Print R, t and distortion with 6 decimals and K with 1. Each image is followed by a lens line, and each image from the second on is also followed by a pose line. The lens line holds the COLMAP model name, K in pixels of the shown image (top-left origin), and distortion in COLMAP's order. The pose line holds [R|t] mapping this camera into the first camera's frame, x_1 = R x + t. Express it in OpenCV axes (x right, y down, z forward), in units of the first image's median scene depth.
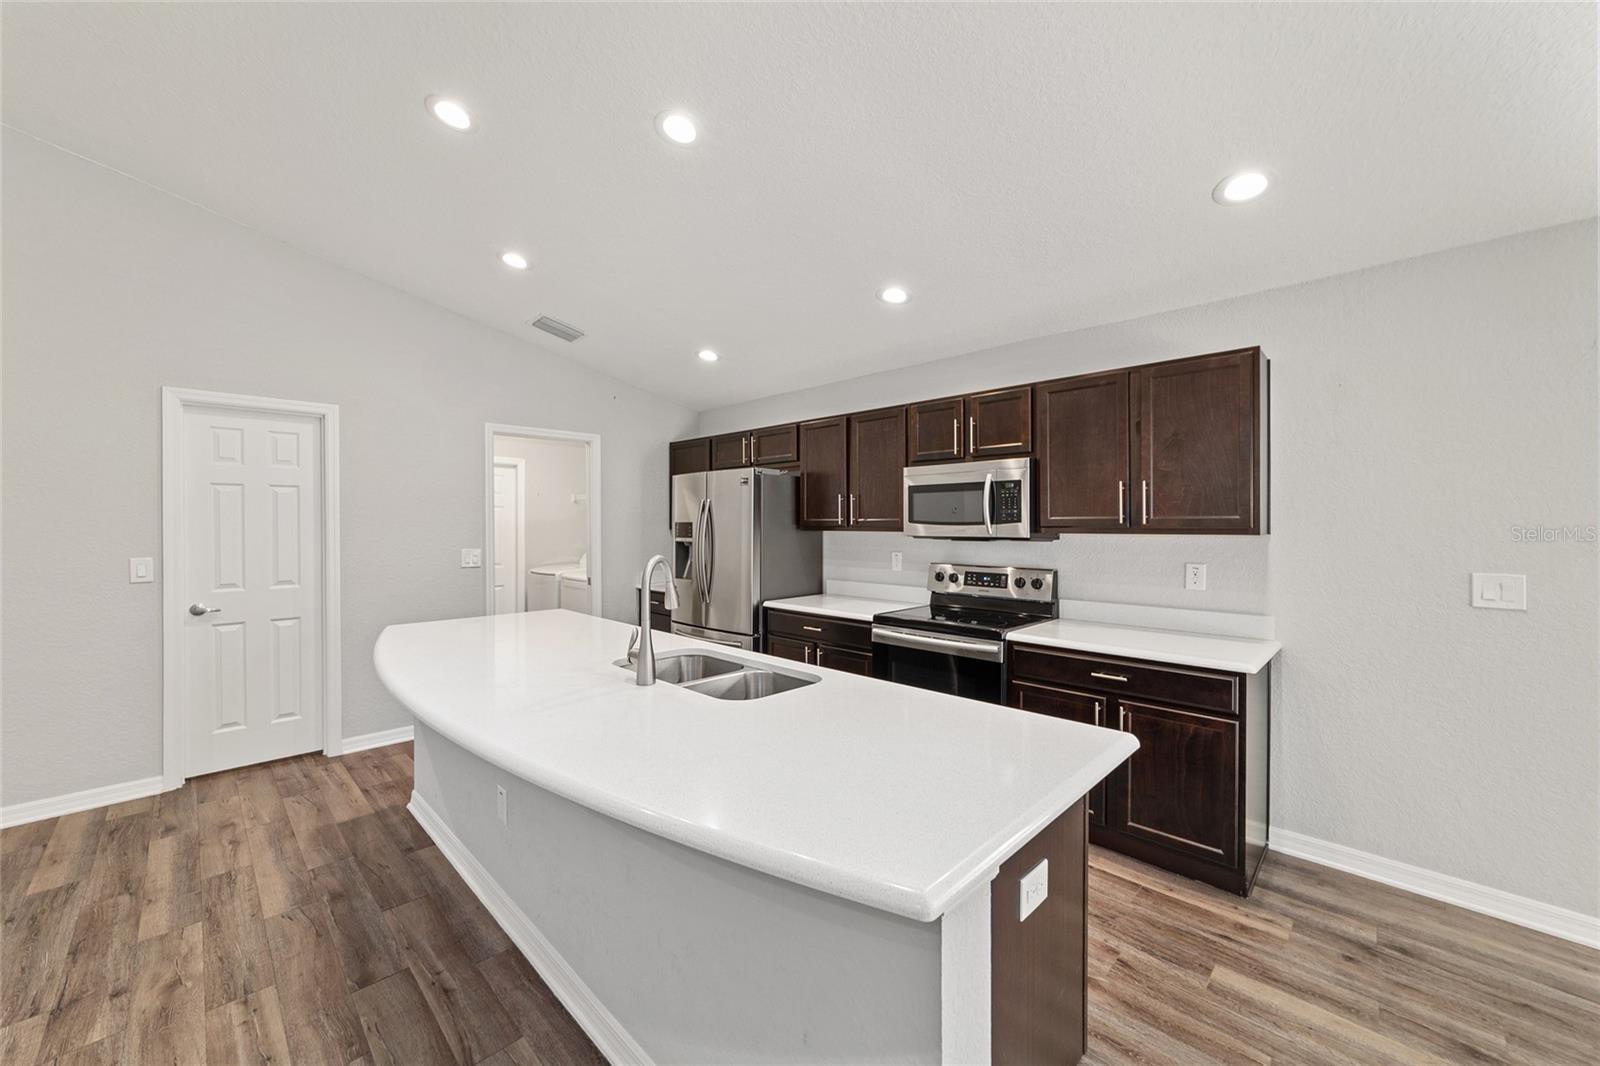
lens RADIAL K [[615.0, 0, 799.6], [0, 615.0, 526.0], [0, 0, 1]] dist [-0.018889, 0.008822]
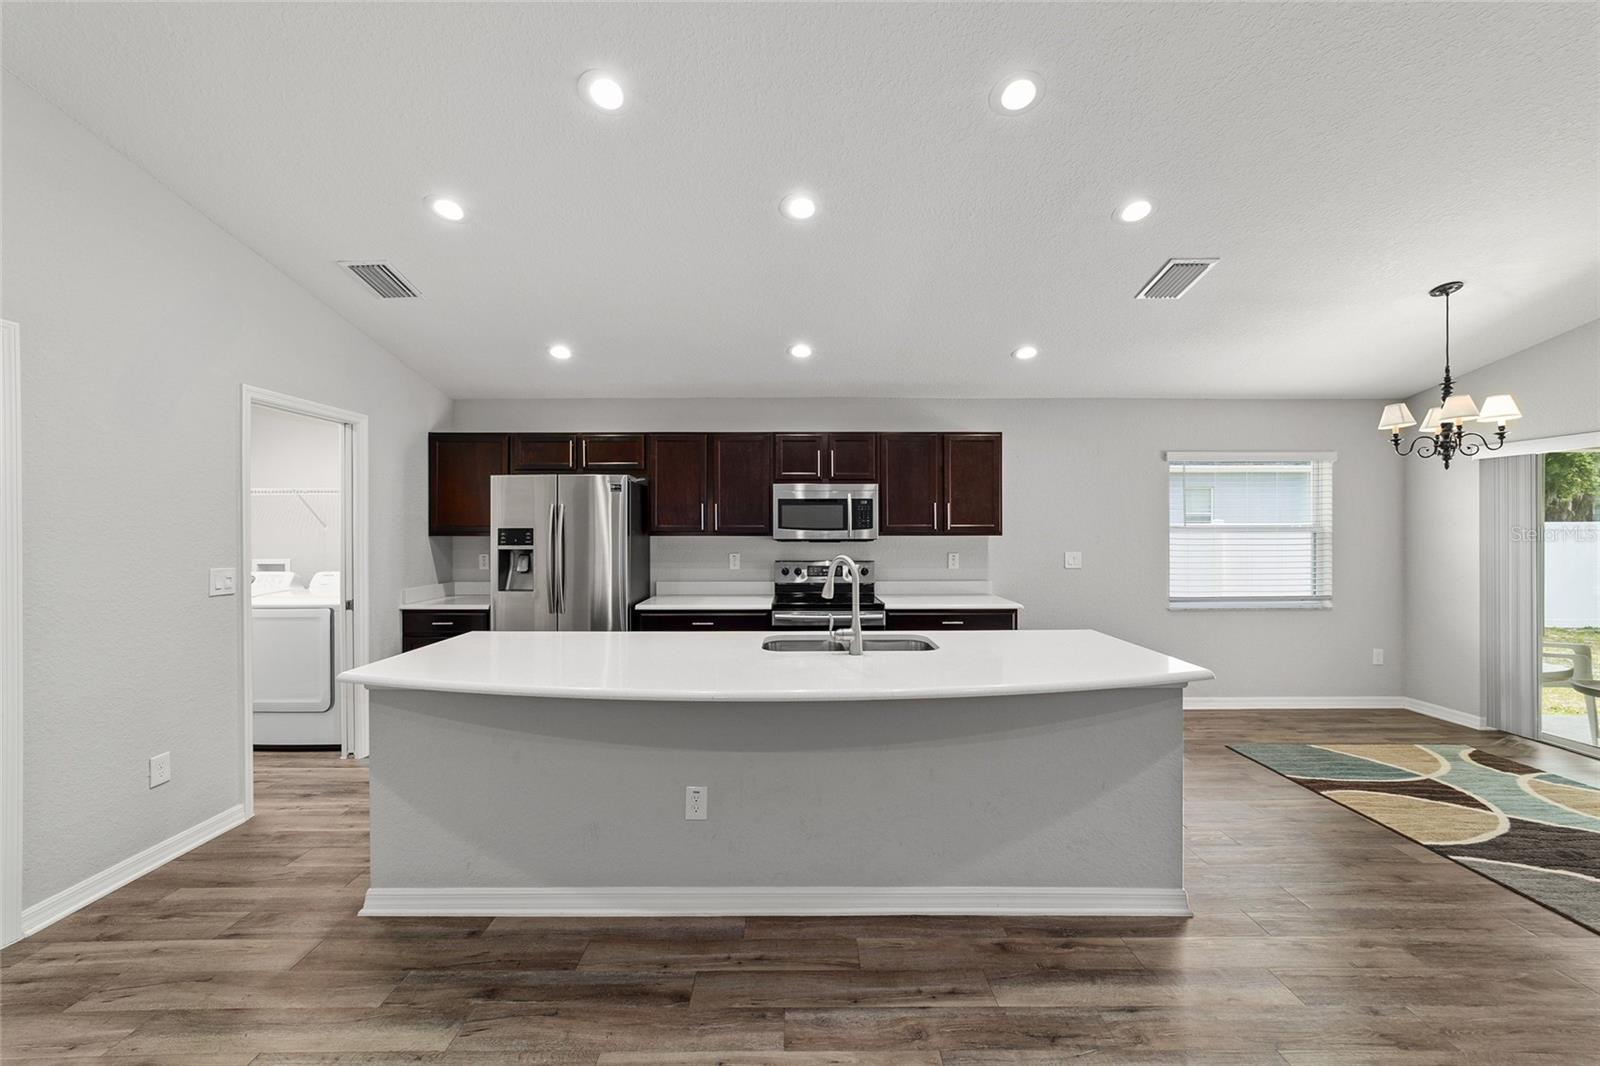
lens RADIAL K [[615.0, 0, 798.9], [0, 615.0, 530.3], [0, 0, 1]] dist [-0.018889, 0.008822]
pose [[0.708345, -0.003117, 0.705860, -0.738425], [0.003190, 0.999994, 0.001214, -0.003690], [-0.705860, 0.001392, 0.708350, 0.097581]]
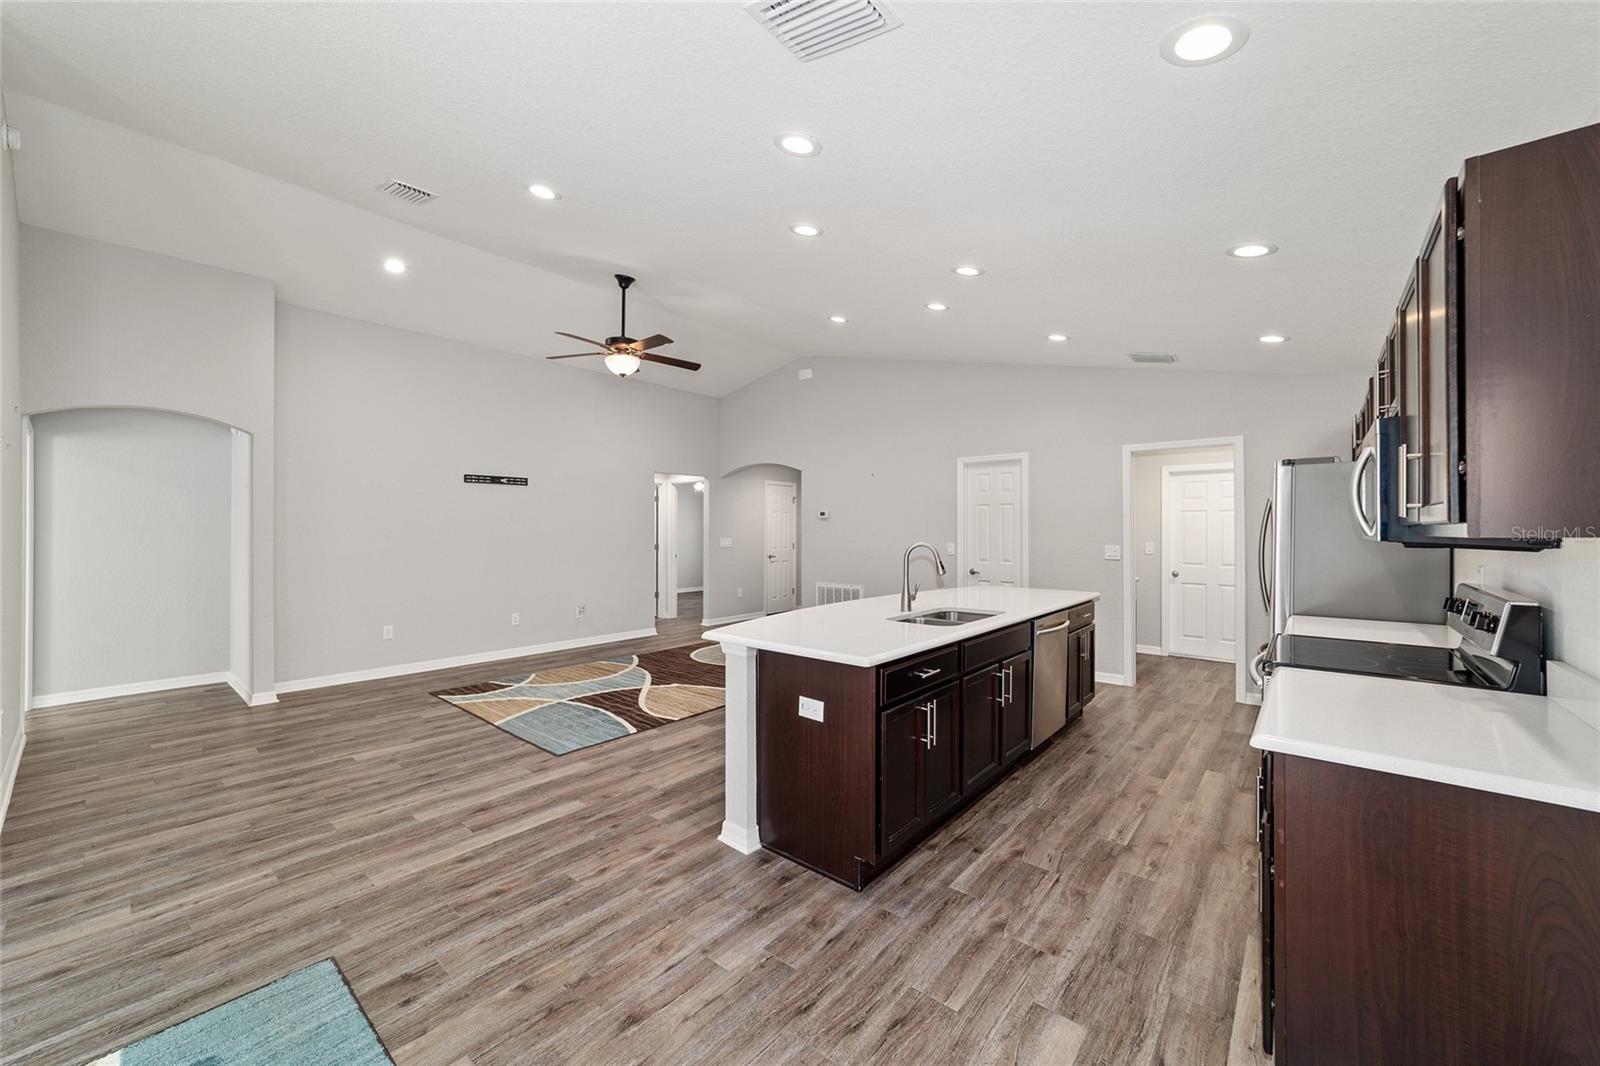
lens RADIAL K [[615.0, 0, 796.2], [0, 615.0, 528.5], [0, 0, 1]] dist [-0.018889, 0.008822]
pose [[0.074773, -0.000784, -0.997200, 0.920624], [-0.002716, 0.999996, -0.000989, 0.006950], [0.997197, 0.002782, 0.074770, 0.315581]]
